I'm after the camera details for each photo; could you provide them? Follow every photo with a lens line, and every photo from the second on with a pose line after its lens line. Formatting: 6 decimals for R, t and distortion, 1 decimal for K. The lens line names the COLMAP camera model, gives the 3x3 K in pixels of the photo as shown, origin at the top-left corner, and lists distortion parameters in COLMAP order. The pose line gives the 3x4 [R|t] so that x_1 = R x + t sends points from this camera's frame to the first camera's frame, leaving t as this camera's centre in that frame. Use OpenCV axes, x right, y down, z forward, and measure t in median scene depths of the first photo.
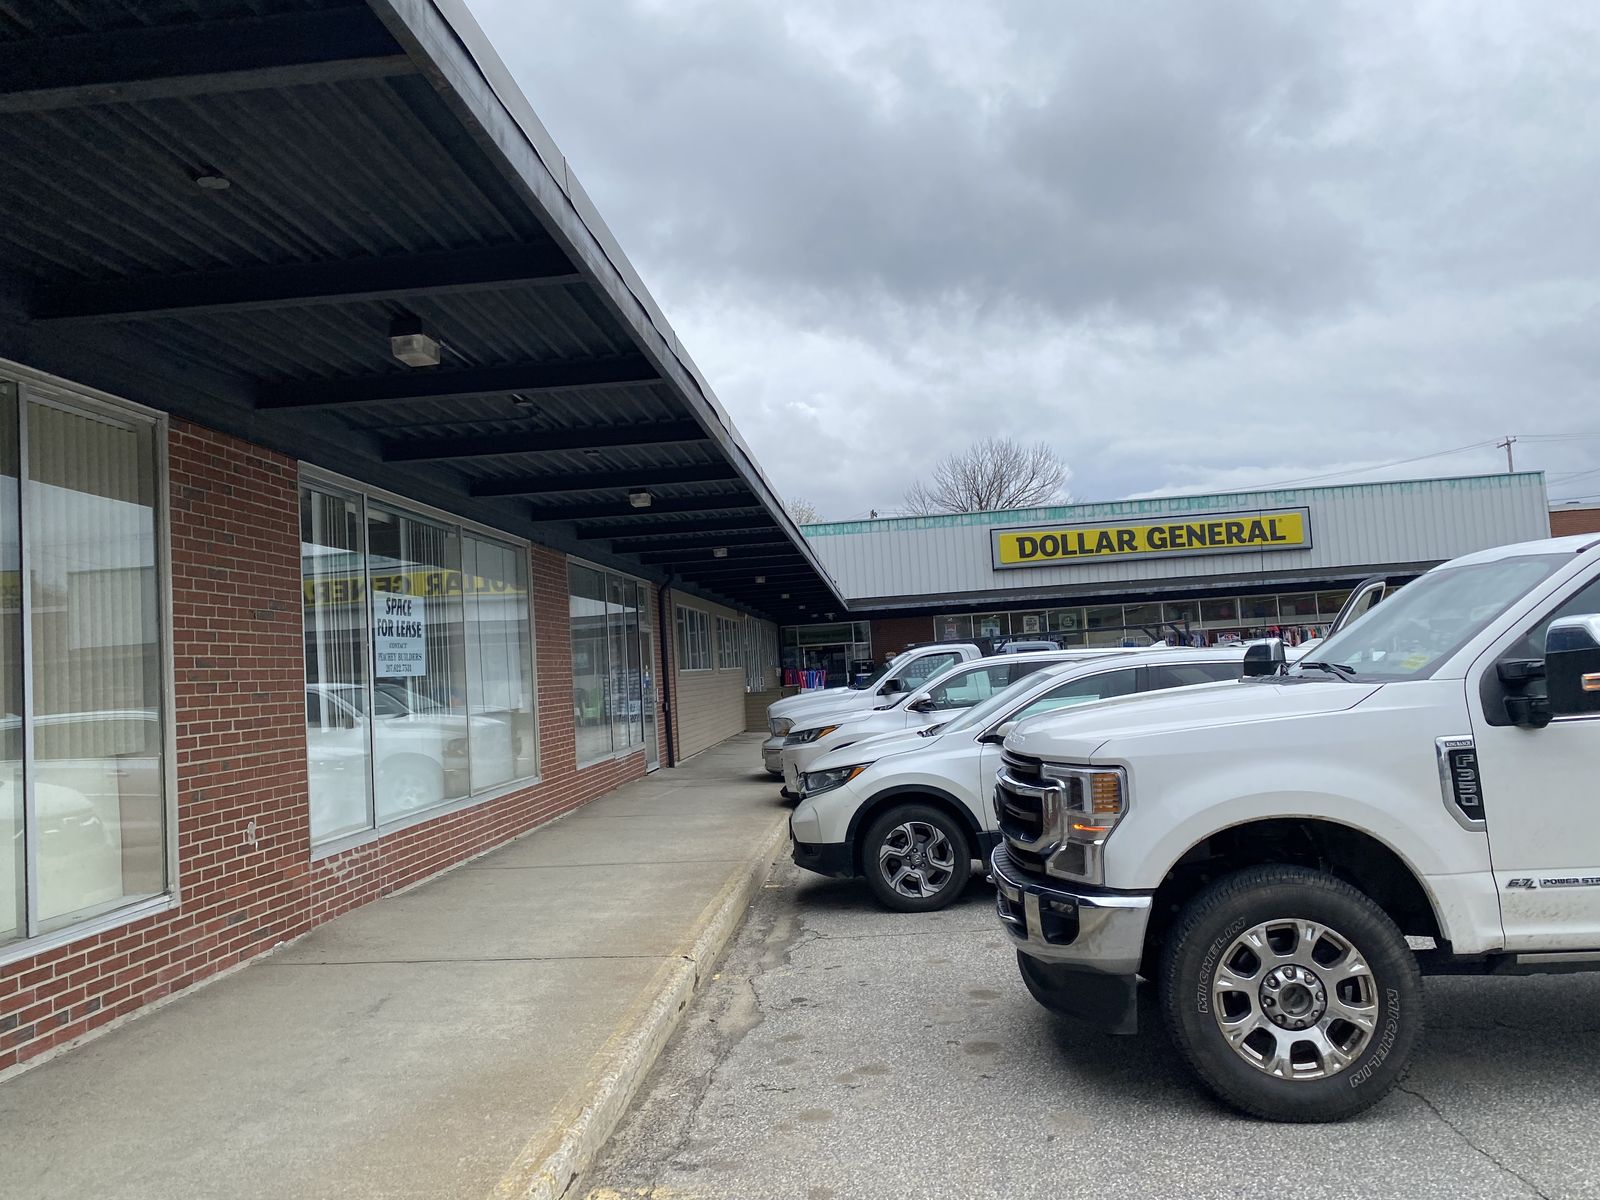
lens RADIAL K [[1216.9, 0, 800.0], [0, 1216.9, 600.0], [0, 0, 1]] dist [-0.002119, -0.001006]
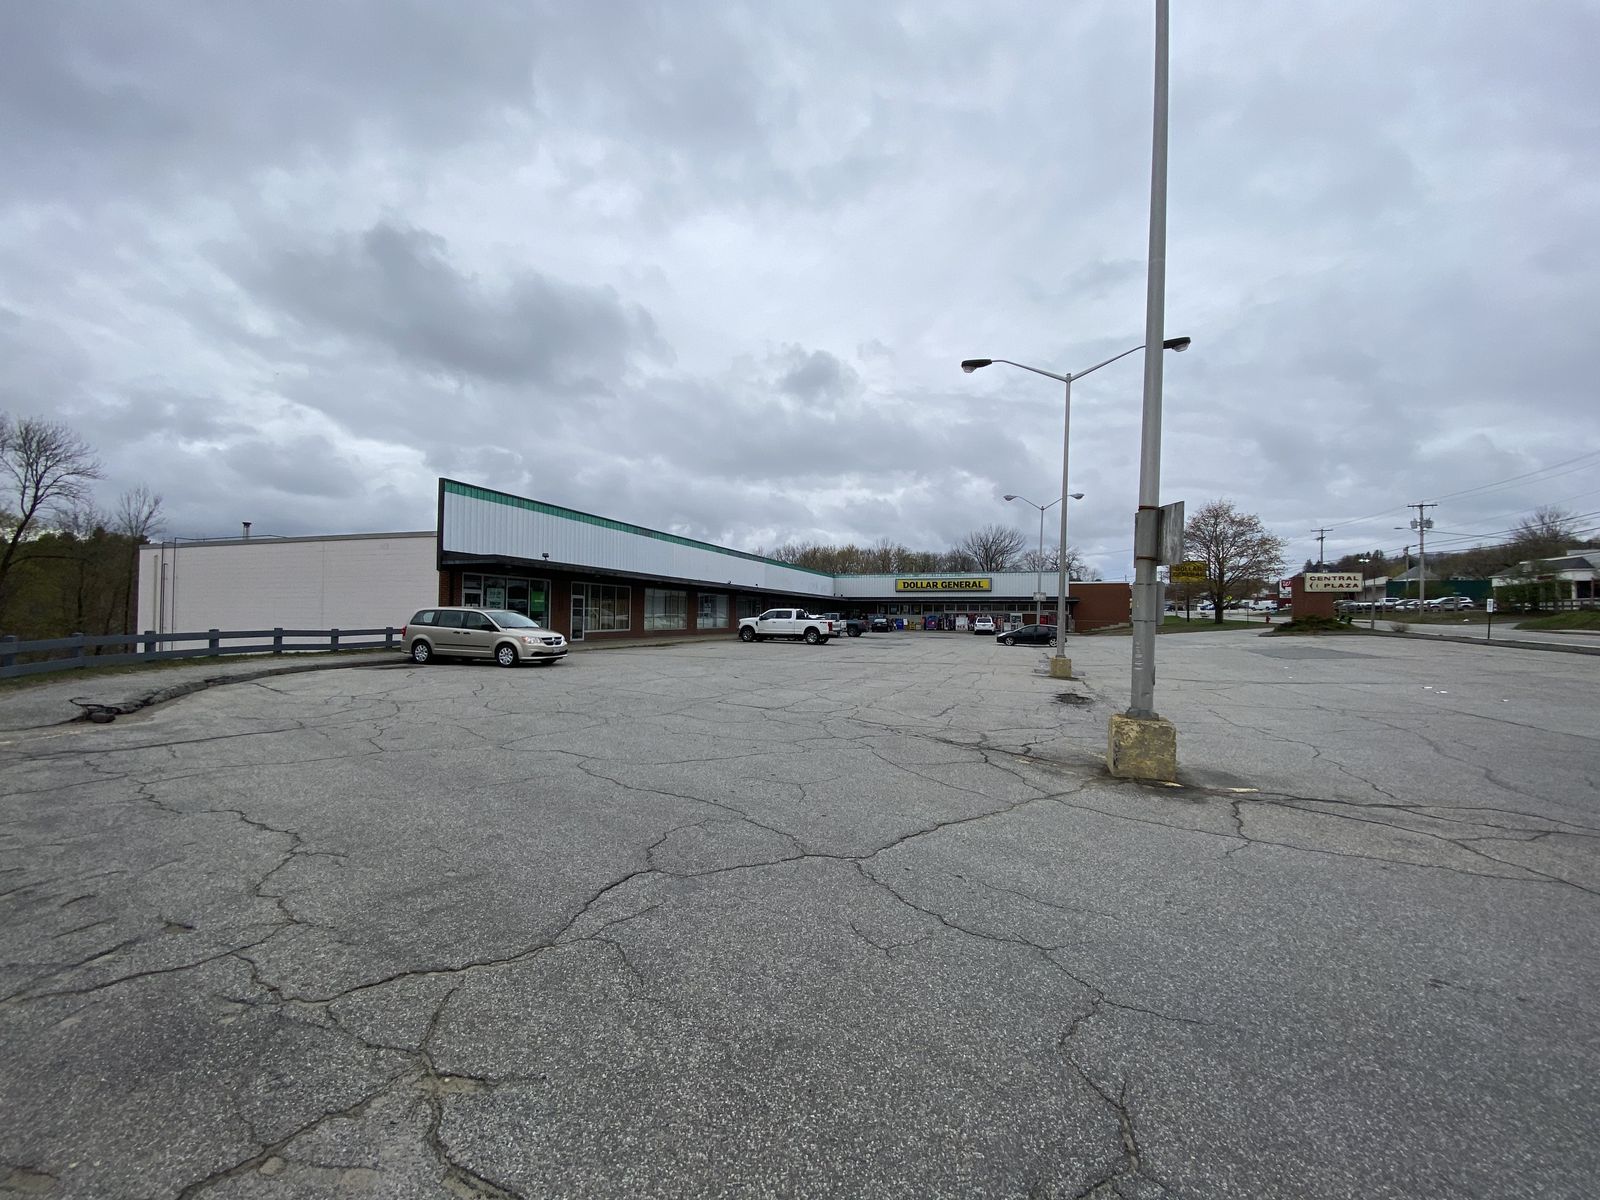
lens RADIAL K [[641.5, 0, 800.0], [0, 641.5, 600.0], [0, 0, 1]] dist [0.000008, -0.000001]
pose [[0.967633, 0.064573, -0.243962, 0.345941], [-0.055453, 0.997488, 0.044072, -0.065437], [0.246195, -0.029117, 0.968783, -0.800466]]
